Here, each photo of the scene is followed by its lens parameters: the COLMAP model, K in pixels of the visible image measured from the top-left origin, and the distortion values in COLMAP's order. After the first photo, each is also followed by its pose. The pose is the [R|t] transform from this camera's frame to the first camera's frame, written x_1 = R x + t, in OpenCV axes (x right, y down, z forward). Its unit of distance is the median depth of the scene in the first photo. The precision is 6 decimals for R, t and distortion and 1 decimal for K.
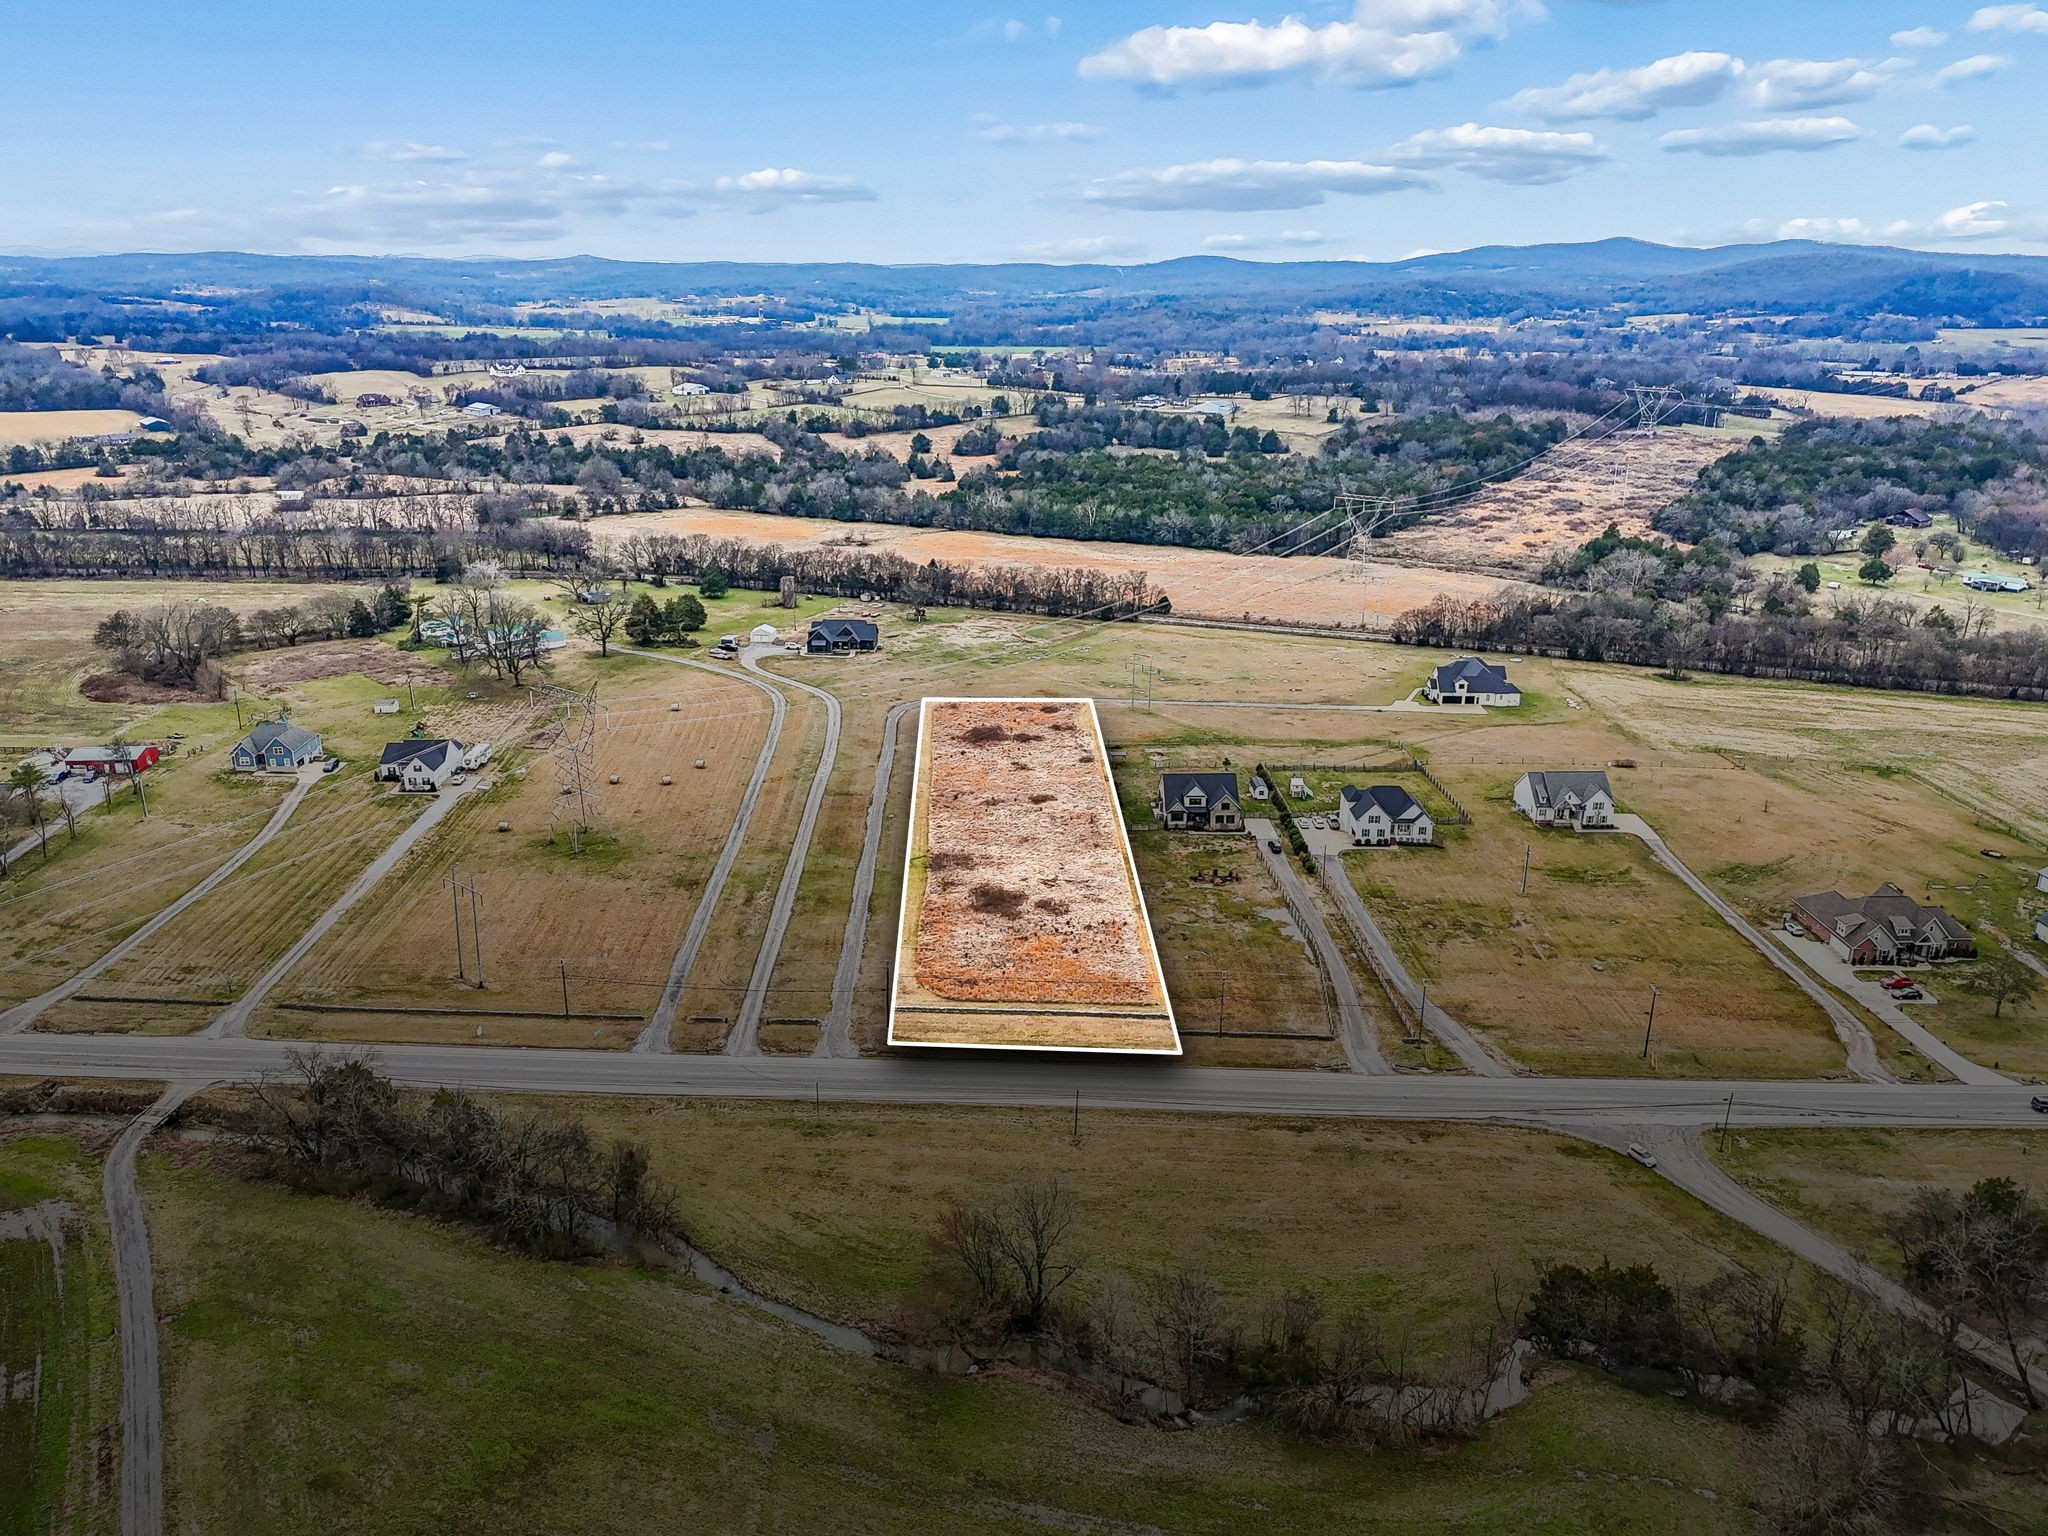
lens RADIAL K [[1509.2, 0, 1019.5], [0, 1509.2, 758.9], [0, 0, 1]] dist [0.081359, -0.089506]
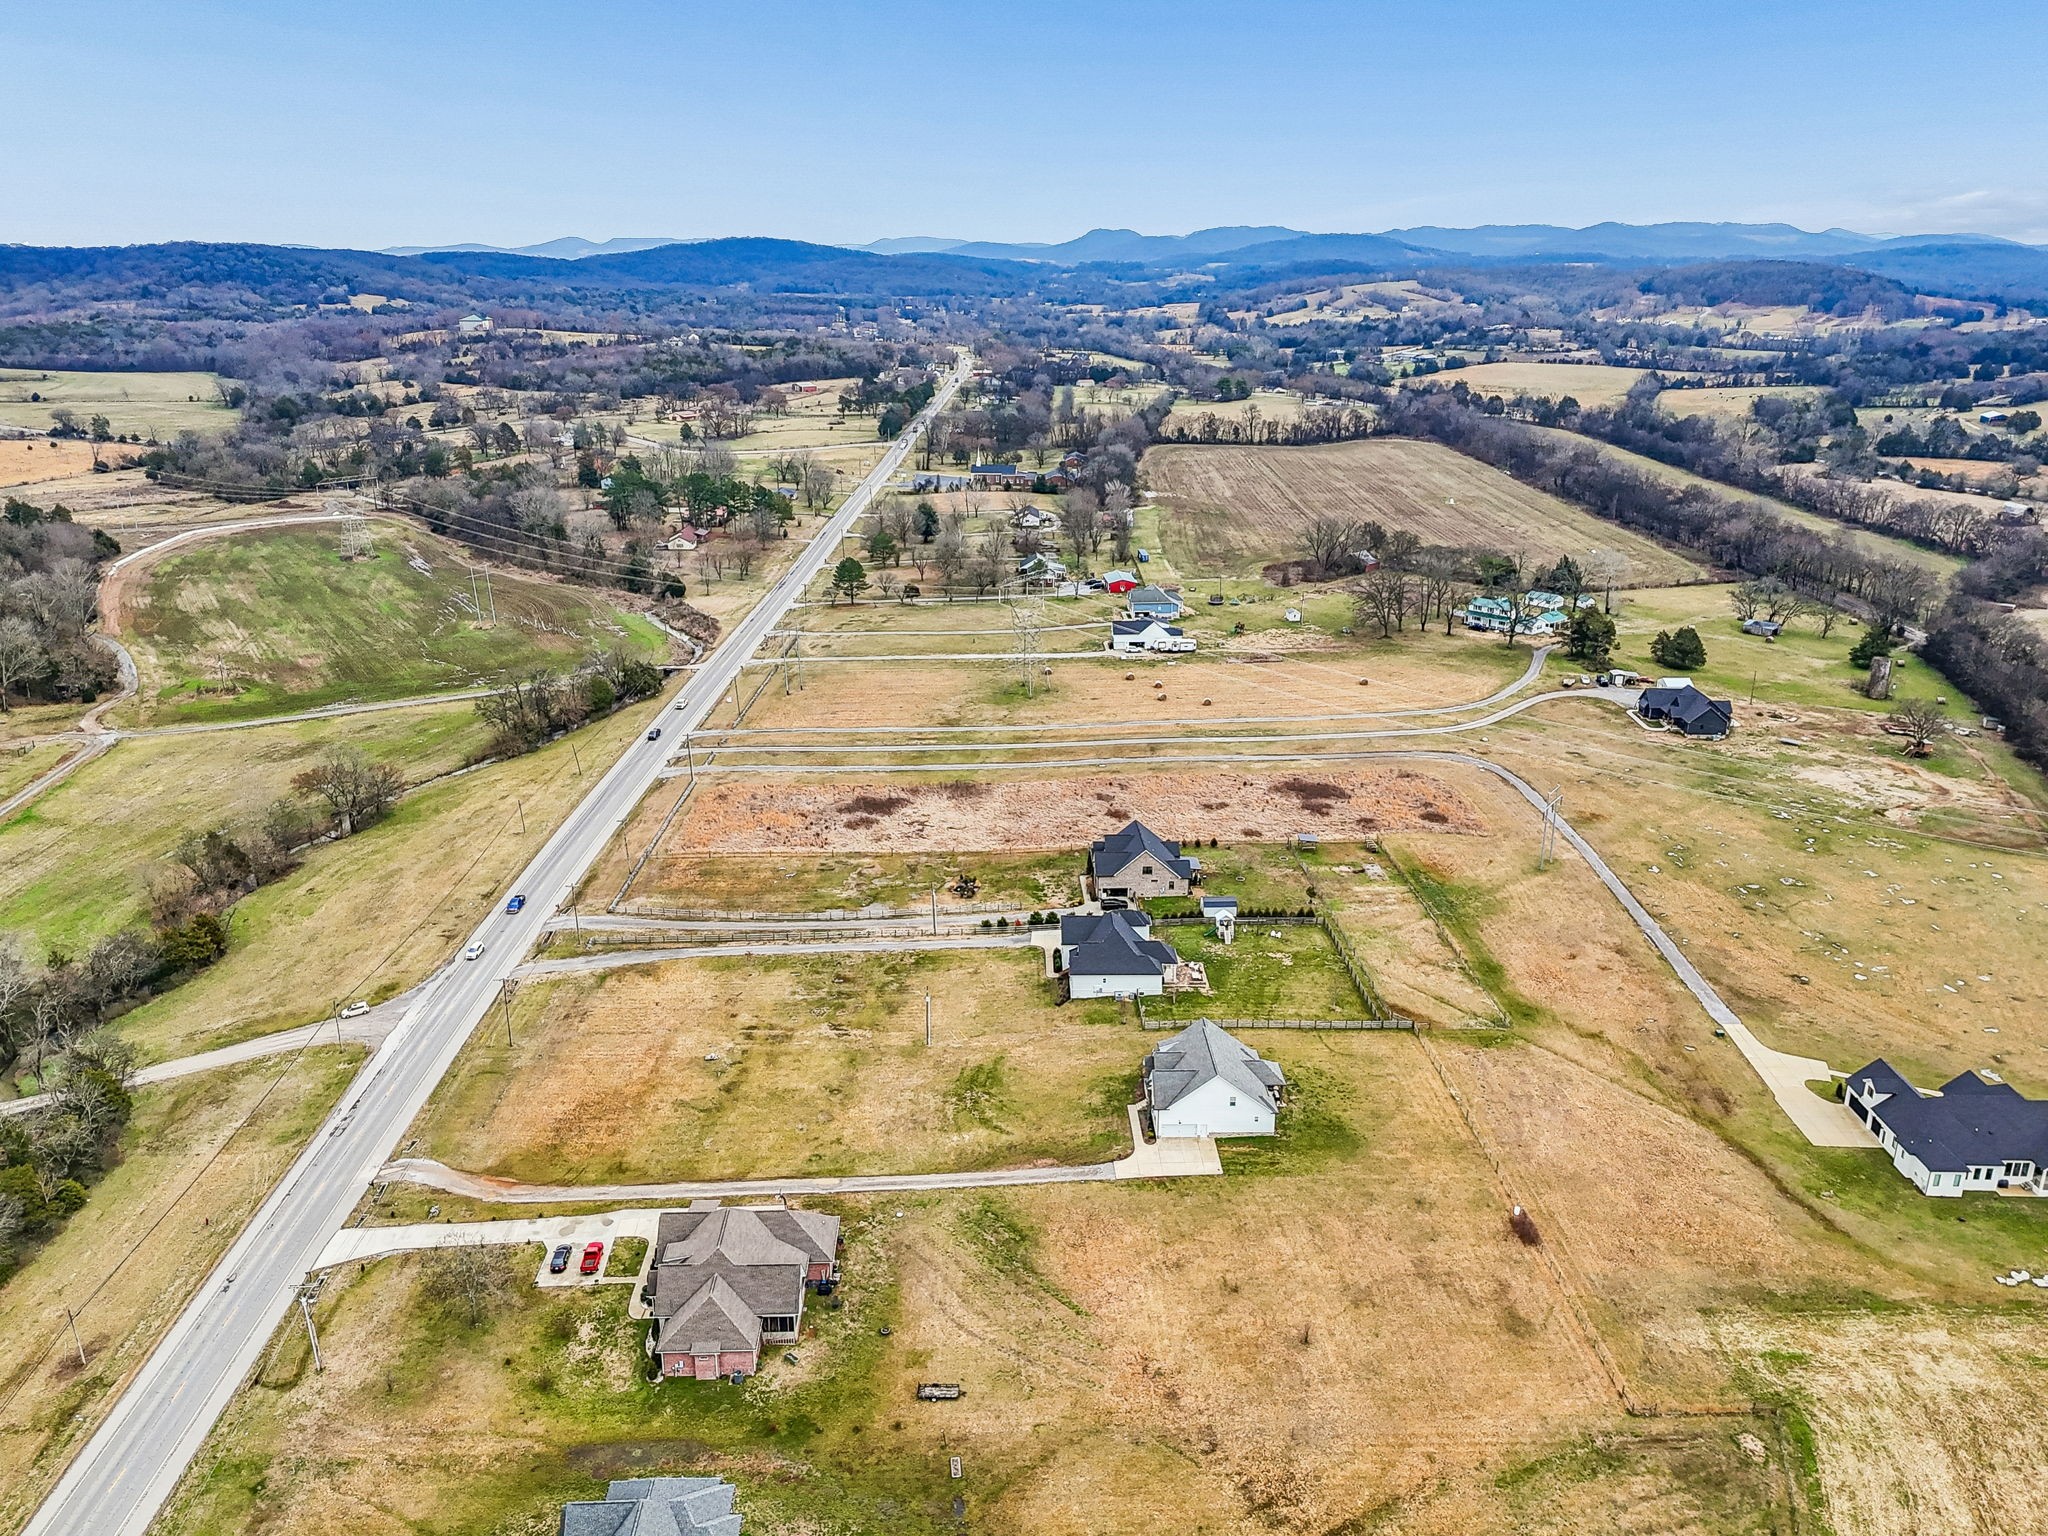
lens RADIAL K [[1509.2, 0, 1019.5], [0, 1509.2, 758.9], [0, 0, 1]] dist [0.081359, -0.089506]
pose [[0.014216, 0.314754, -0.949067, 0.711483], [-0.312569, 0.902994, 0.294792, -0.201895], [0.949789, 0.292458, 0.111219, 0.632256]]
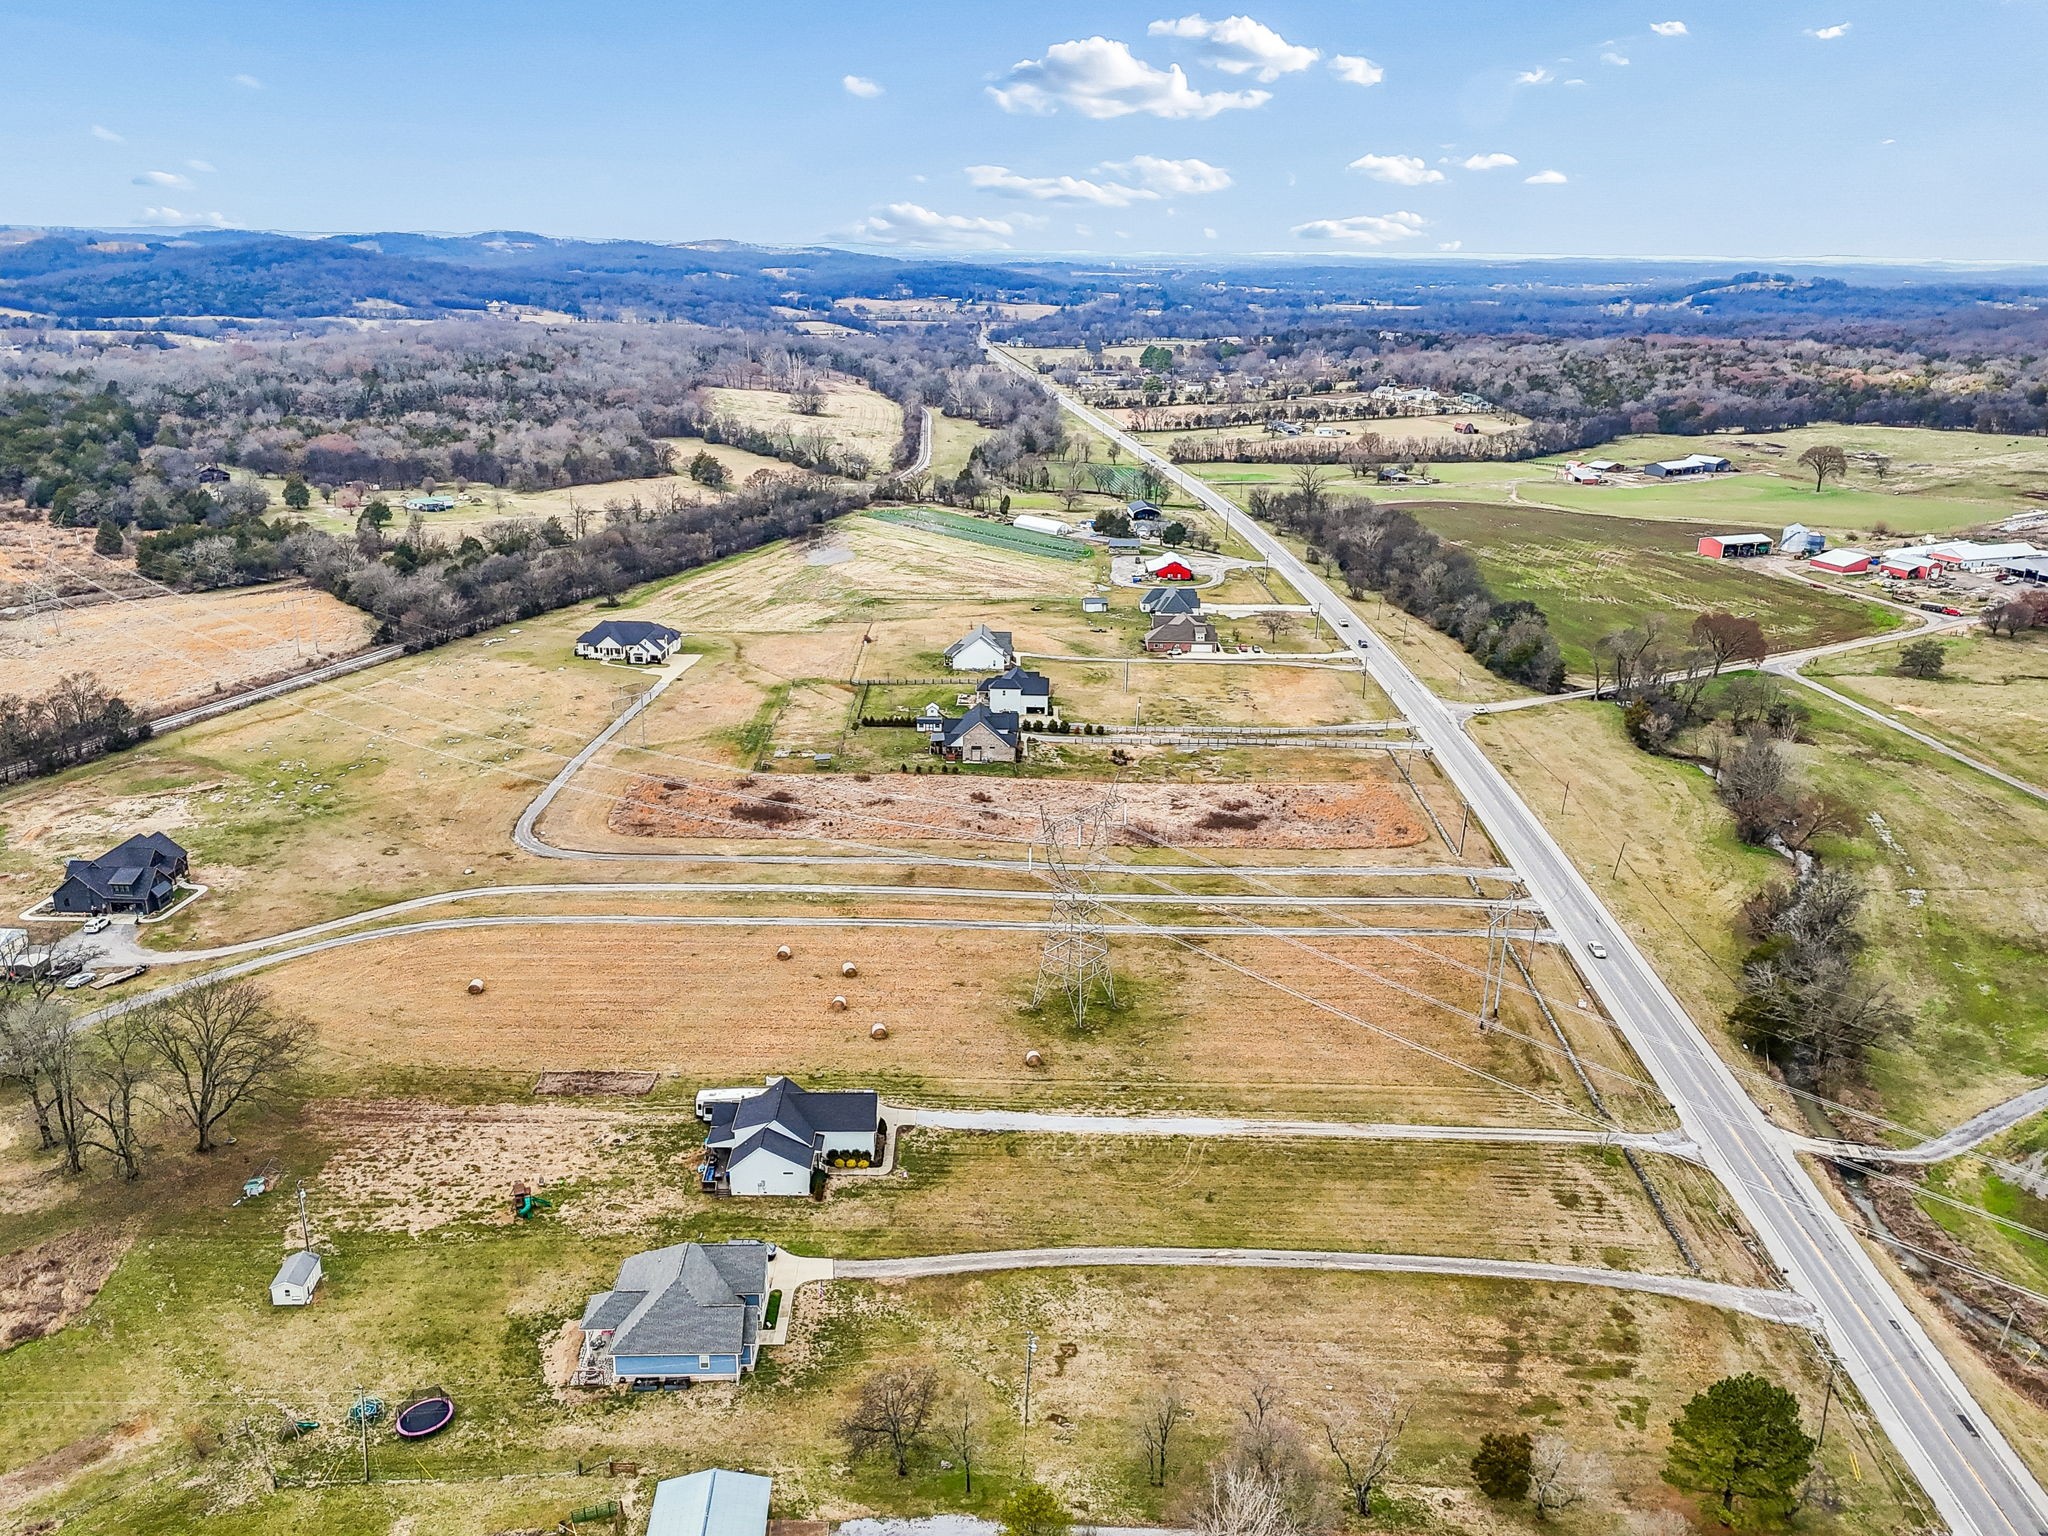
lens RADIAL K [[1567.8, 0, 1014.9], [0, 1567.8, 687.4], [0, 0, 1]] dist [0.084398, -0.105652]
pose [[0.013297, -0.274703, 0.961437, -0.723832], [0.297028, 0.919205, 0.258528, -0.219101], [-0.954776, 0.282137, 0.093817, 0.664967]]
